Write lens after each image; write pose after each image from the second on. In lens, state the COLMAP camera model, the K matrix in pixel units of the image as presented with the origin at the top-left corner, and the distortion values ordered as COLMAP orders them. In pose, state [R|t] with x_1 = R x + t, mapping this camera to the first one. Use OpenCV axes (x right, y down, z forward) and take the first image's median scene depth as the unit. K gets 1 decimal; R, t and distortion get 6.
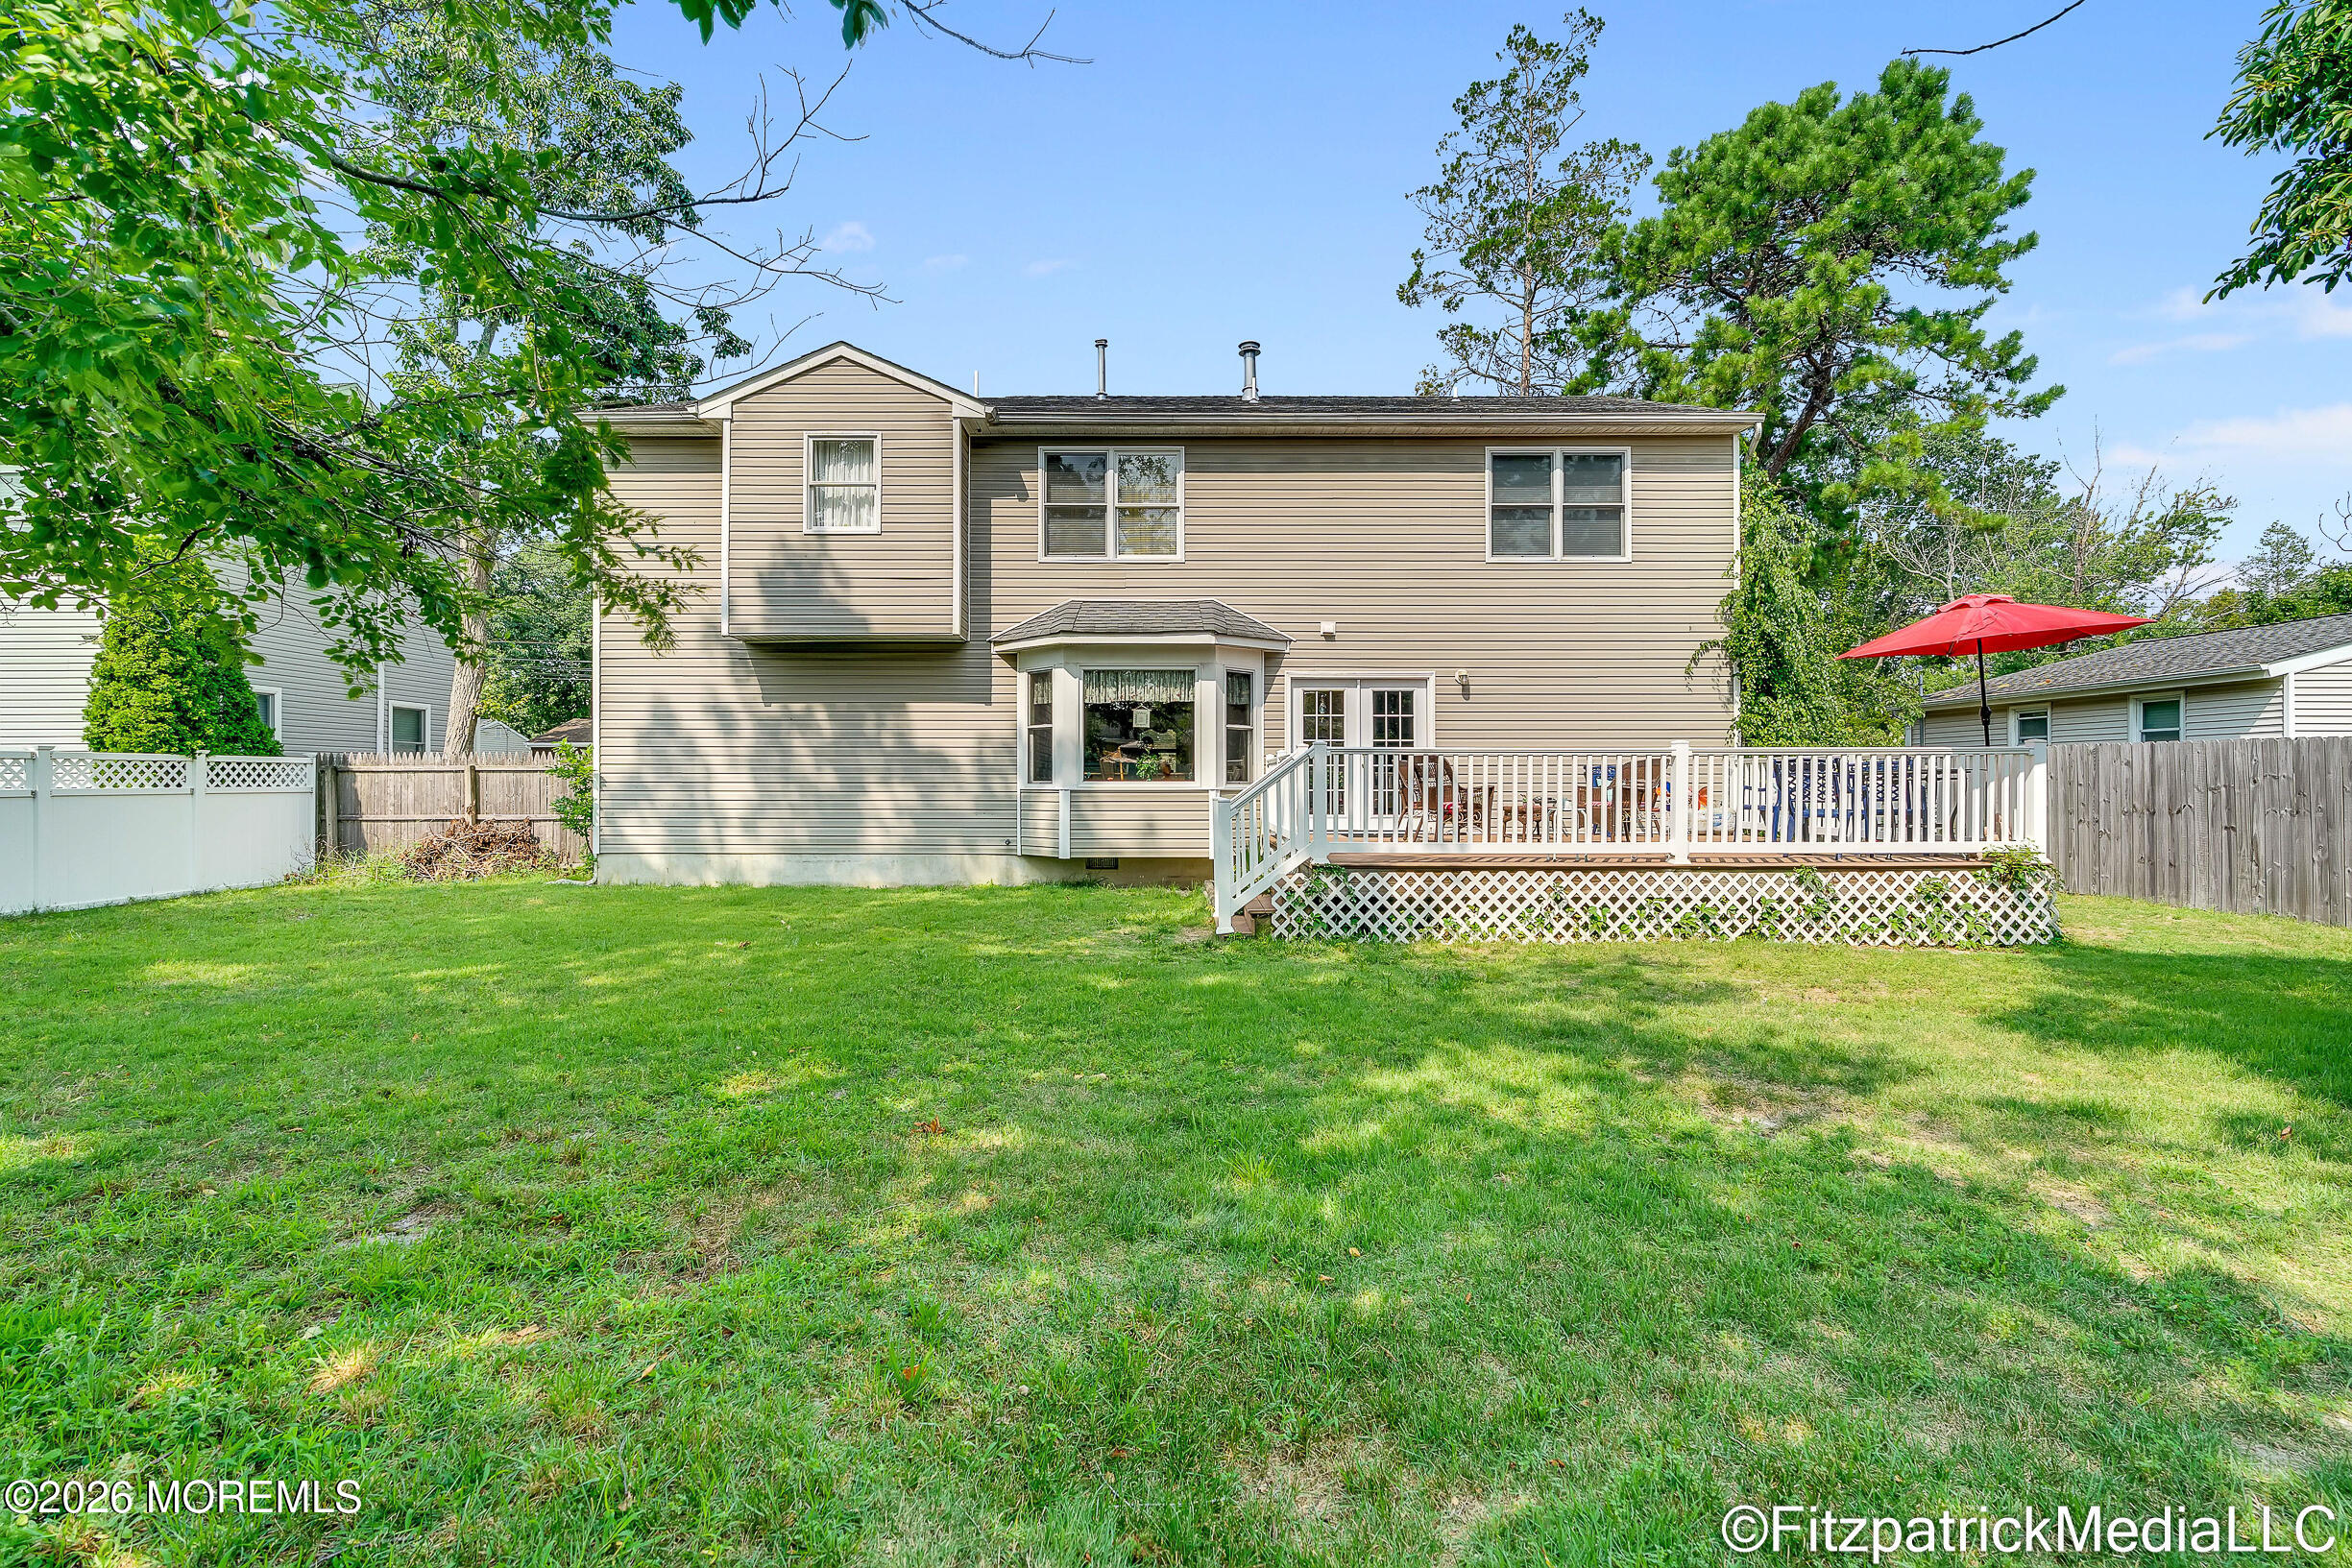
lens RADIAL K [[1049.3, 0, 1175.9], [0, 1049.3, 781.1], [0, 0, 1]] dist [-0.012937, 0.003232]
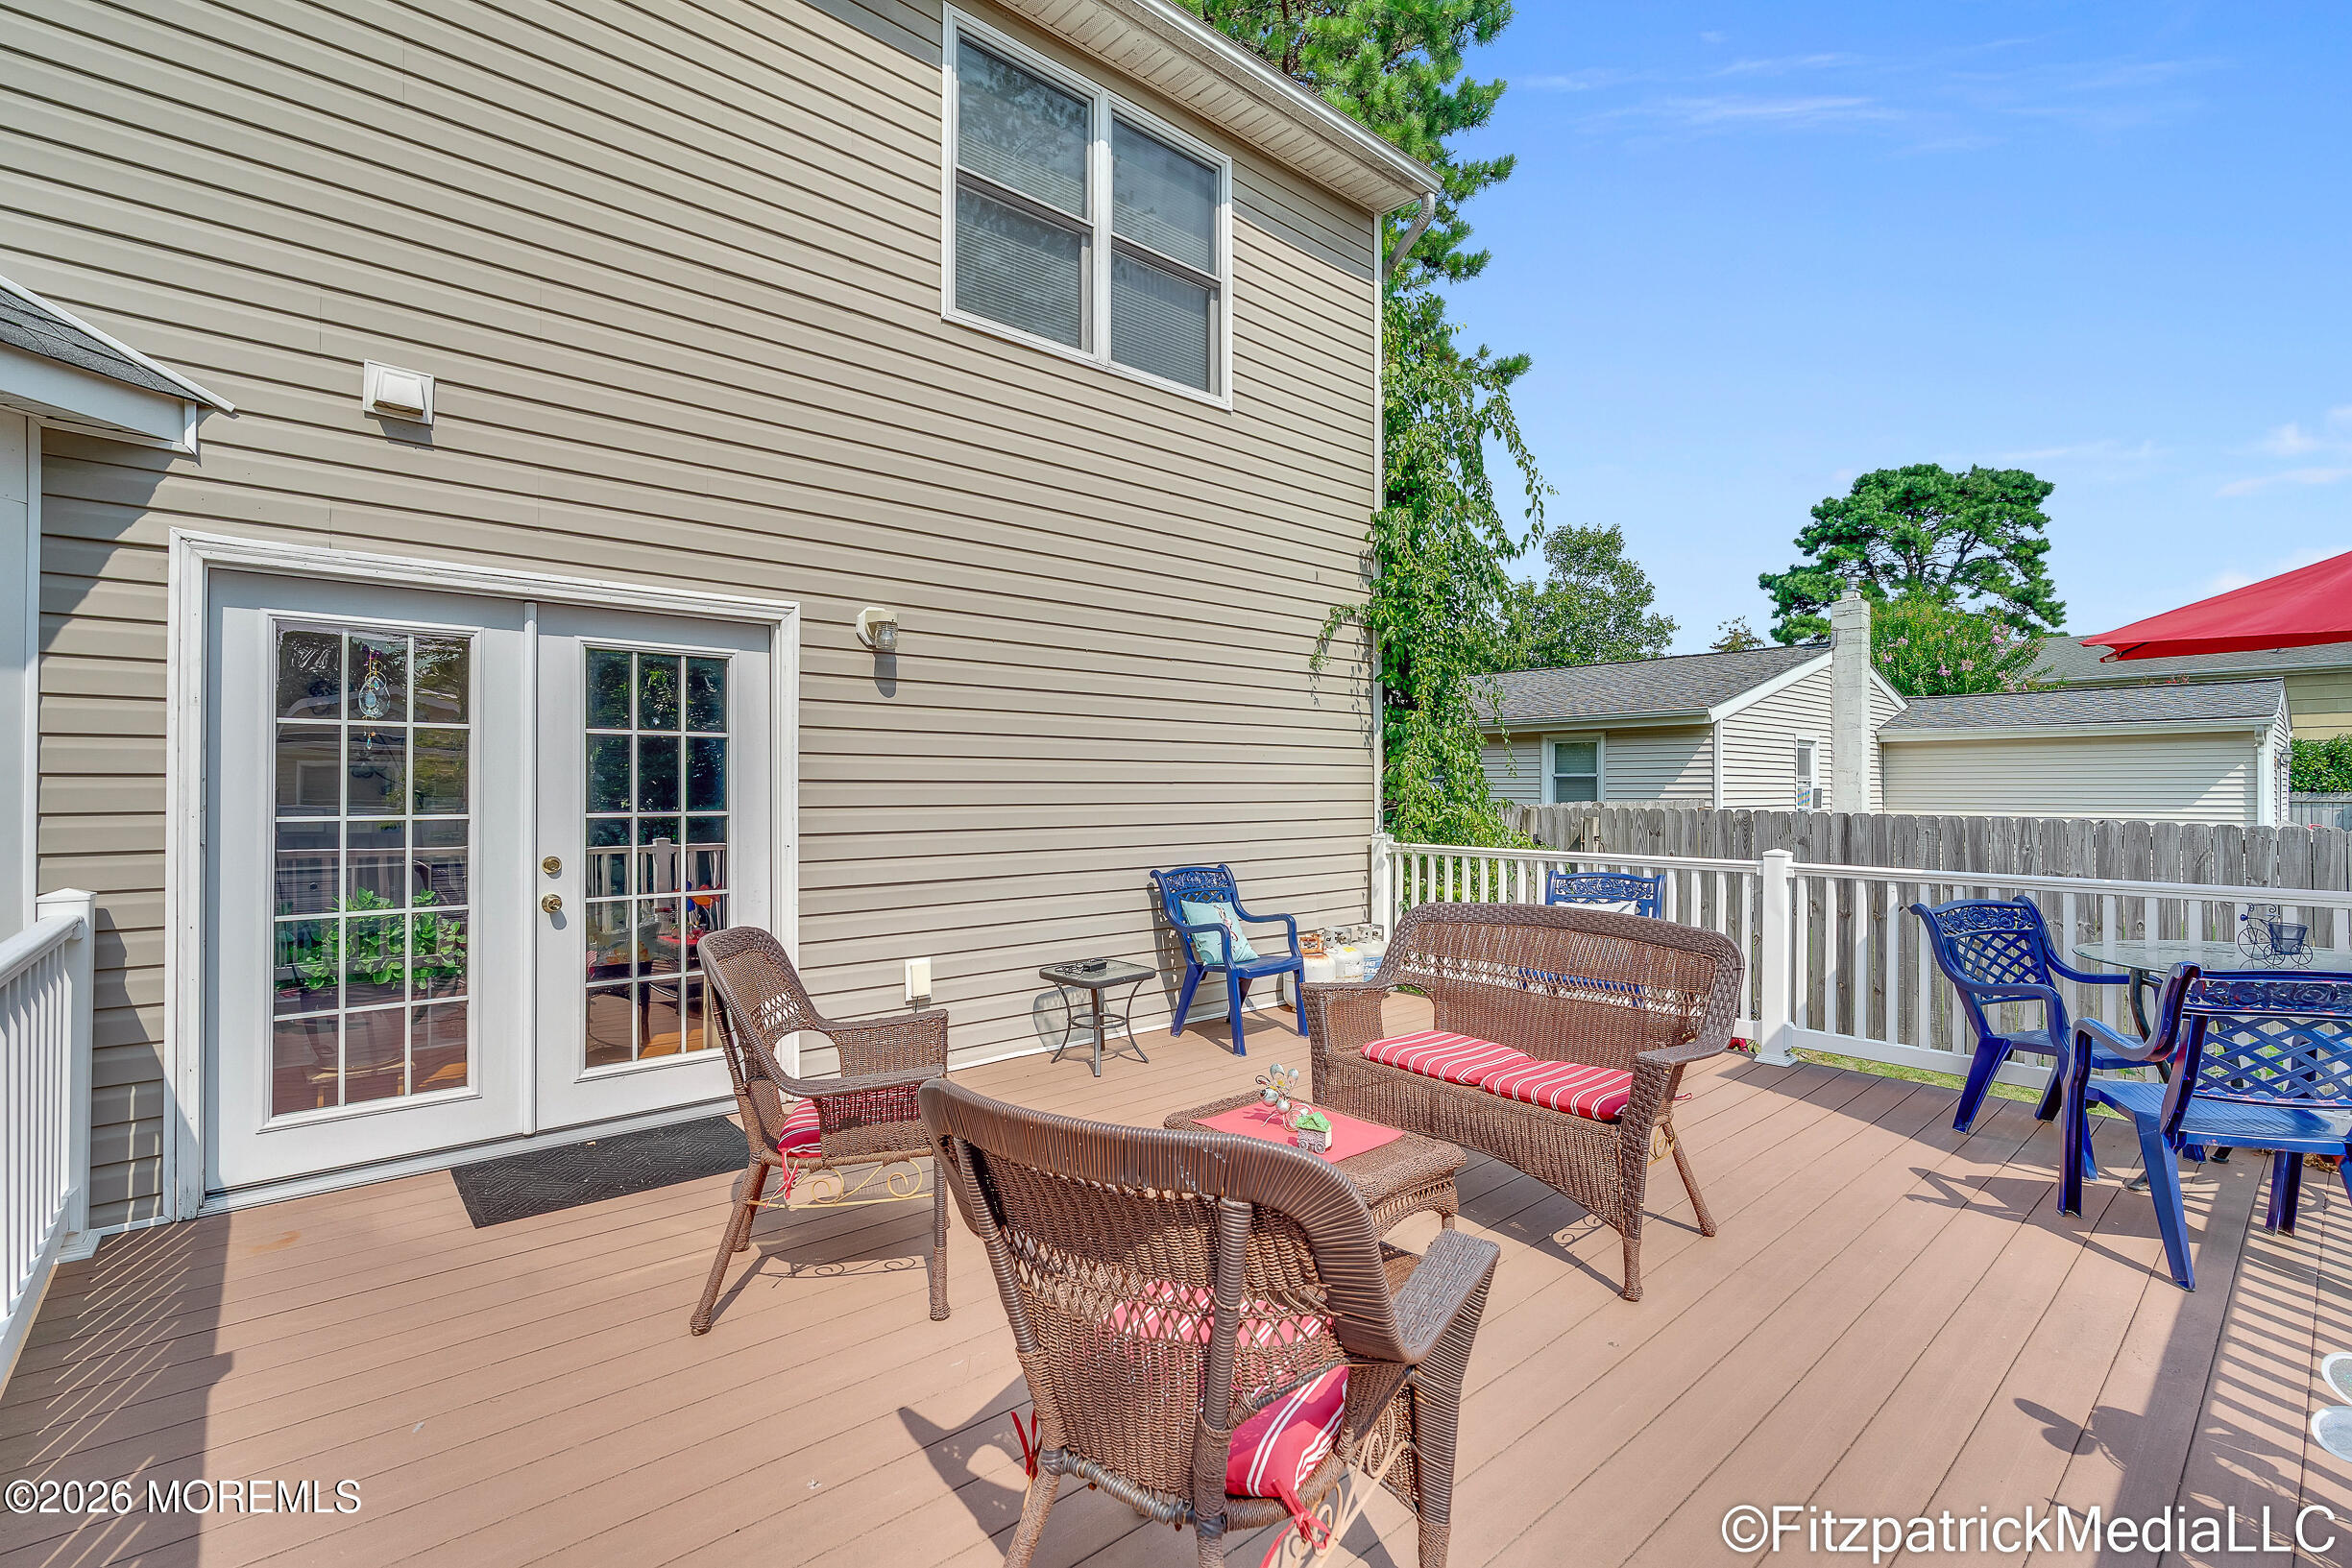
lens RADIAL K [[1053.5, 0, 1178.2], [0, 1053.5, 776.9], [0, 0, 1]] dist [-0.001918, 0.000951]
pose [[0.754363, 0.008322, 0.656405, 0.120088], [-0.003820, 0.999958, -0.008287, -0.047973], [-0.656447, 0.003744, 0.754363, 0.671903]]
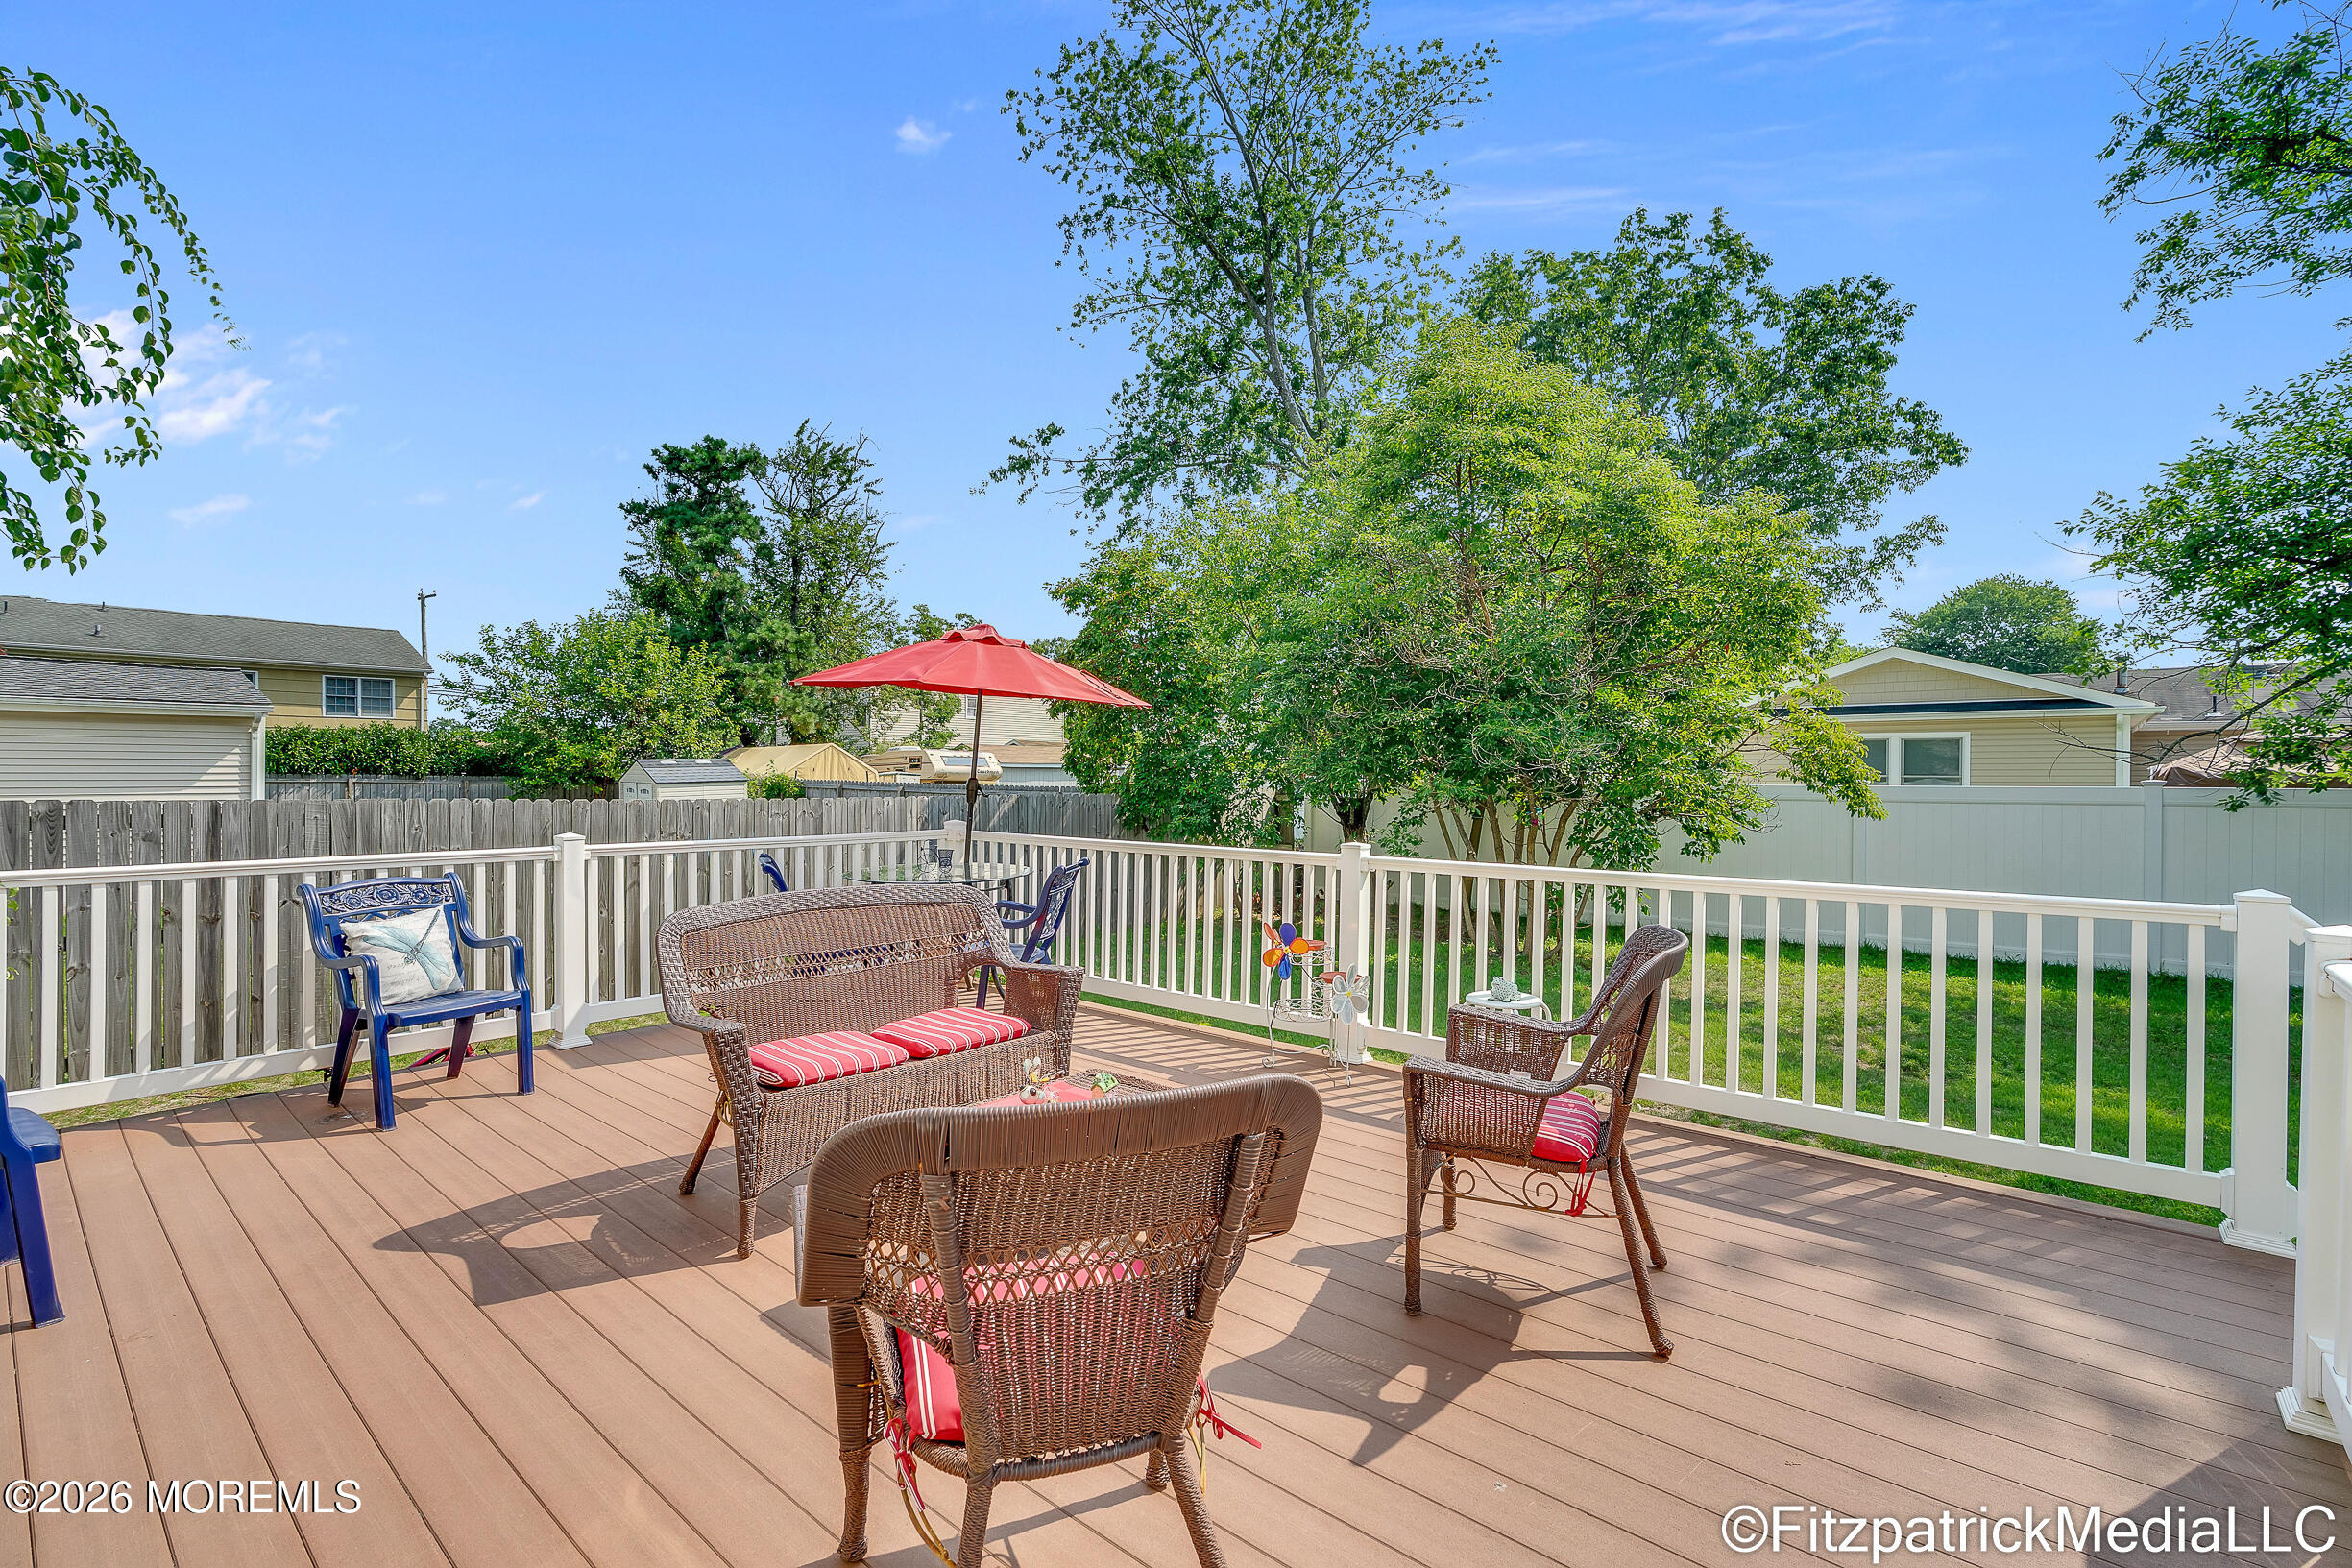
lens RADIAL K [[1049.3, 0, 1175.9], [0, 1049.3, 781.1], [0, 0, 1]] dist [-0.012937, 0.003232]
pose [[-0.756231, -0.006896, 0.654268, 0.119524], [-0.004917, 0.999976, 0.004856, -0.047688], [-0.654286, 0.000455, -0.756247, 0.929919]]
